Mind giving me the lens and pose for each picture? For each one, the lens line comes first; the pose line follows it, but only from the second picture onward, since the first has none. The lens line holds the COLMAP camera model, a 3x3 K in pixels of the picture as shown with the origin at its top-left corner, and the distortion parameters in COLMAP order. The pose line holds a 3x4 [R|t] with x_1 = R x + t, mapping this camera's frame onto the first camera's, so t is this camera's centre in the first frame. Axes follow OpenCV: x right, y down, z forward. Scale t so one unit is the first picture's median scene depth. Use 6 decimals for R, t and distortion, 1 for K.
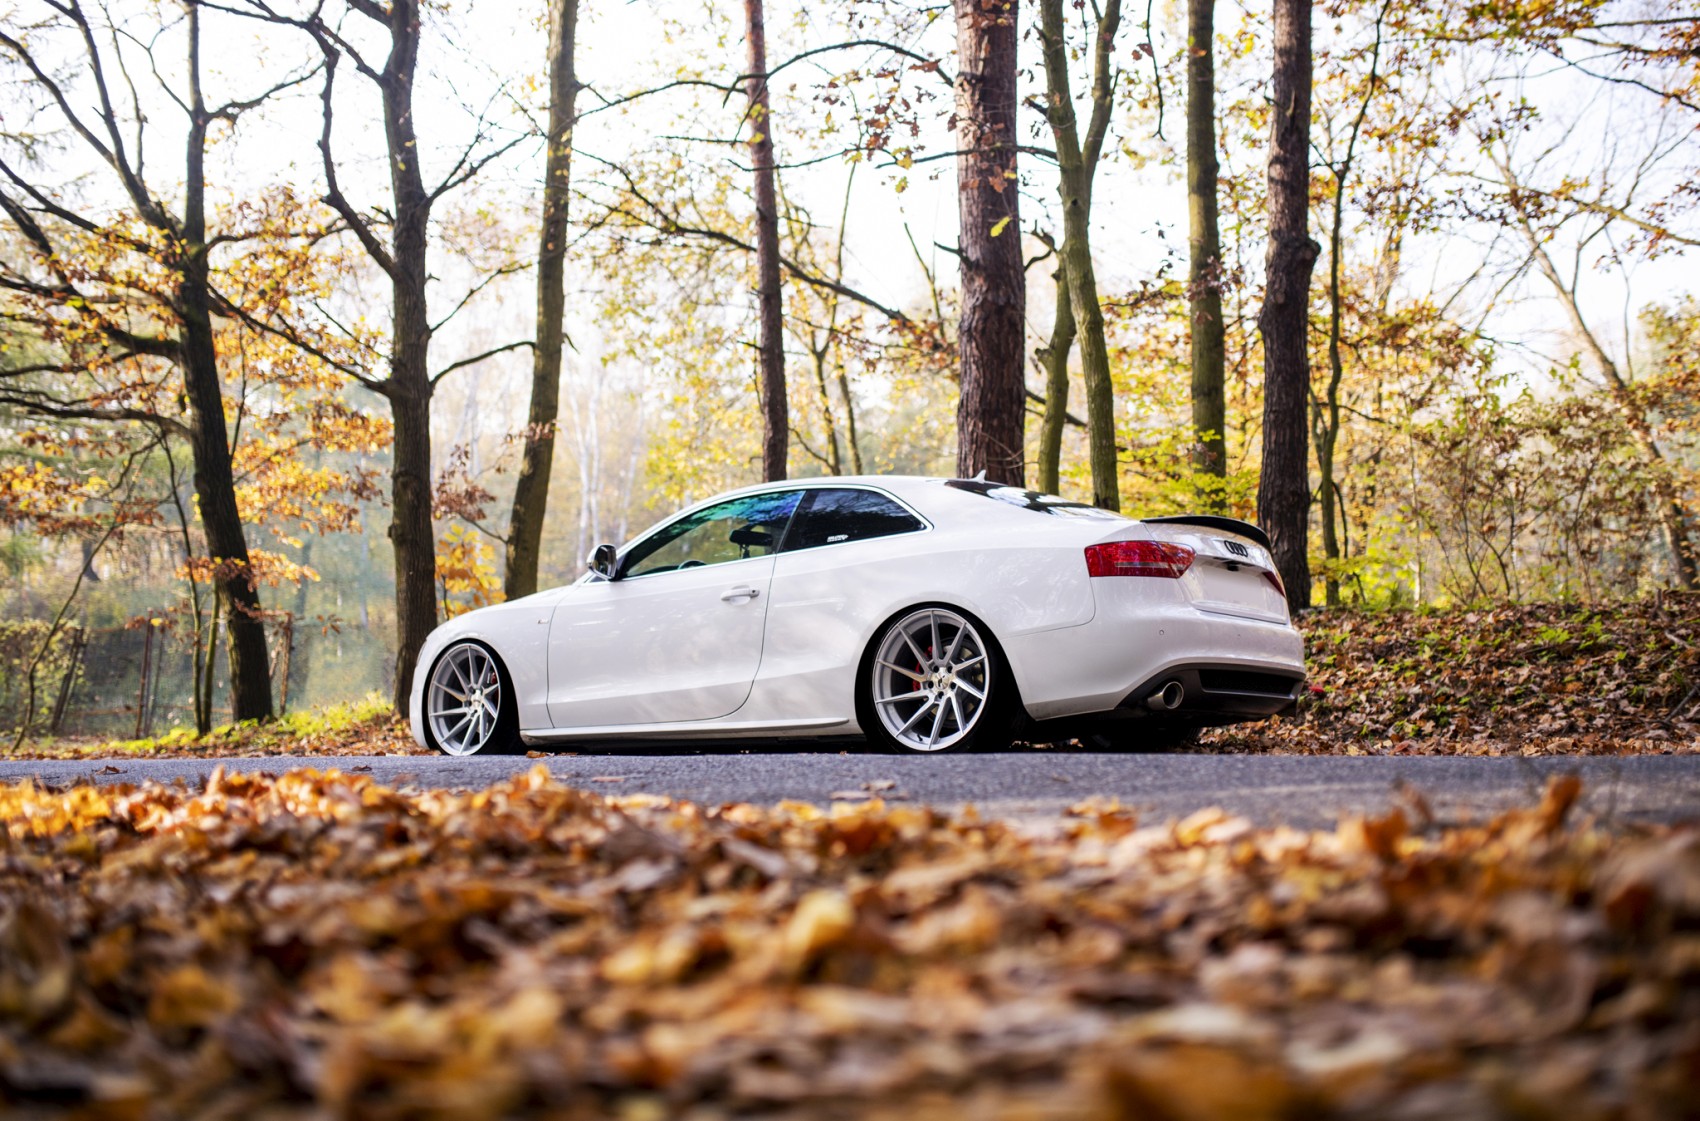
lens RADIAL K [[1633.2, 0, 845.5], [0, 1633.2, 515.4], [0, 0, 1]] dist [-0.069350, 0.030455]
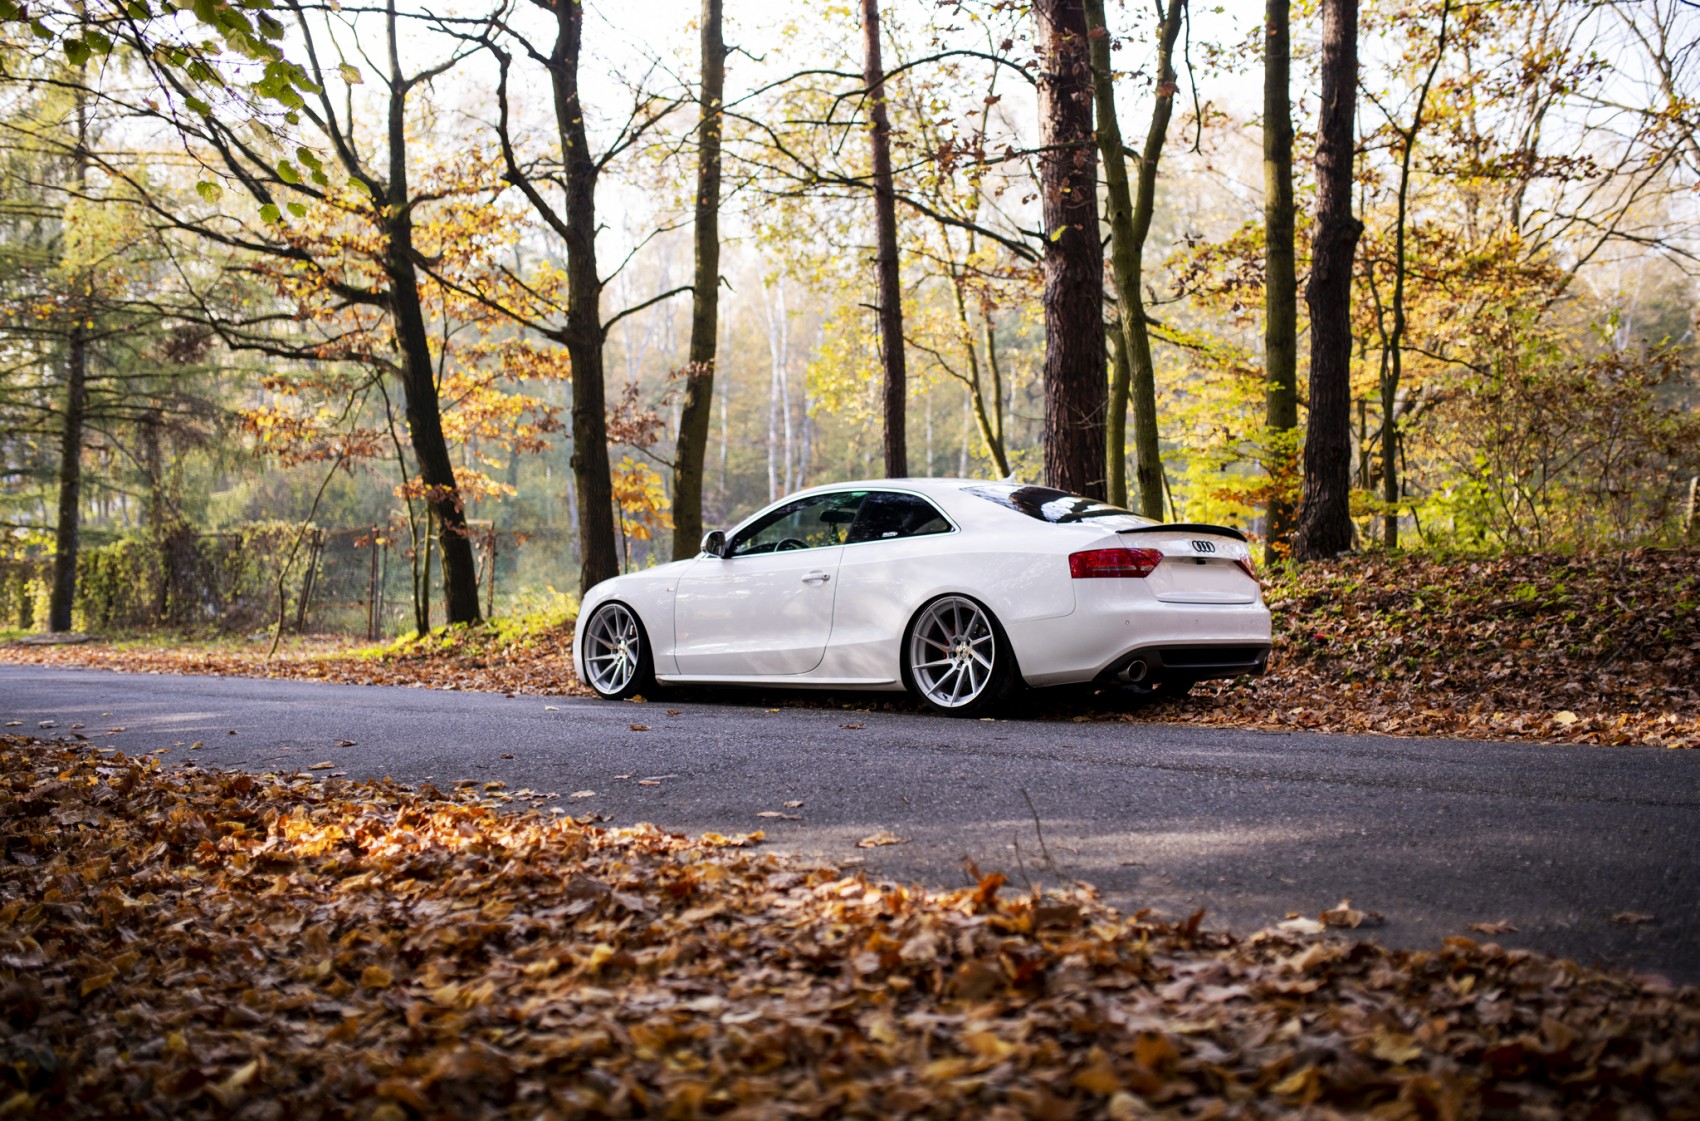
lens RADIAL K [[1705.6, 0, 847.1], [0, 1705.6, 496.5], [0, 0, 1]] dist [-0.089336, 0.001569]
pose [[0.990428, -0.005125, -0.137935, 0.079235], [0.018473, 0.995242, 0.095671, -0.077679], [0.136788, -0.097303, 0.985810, -0.164340]]
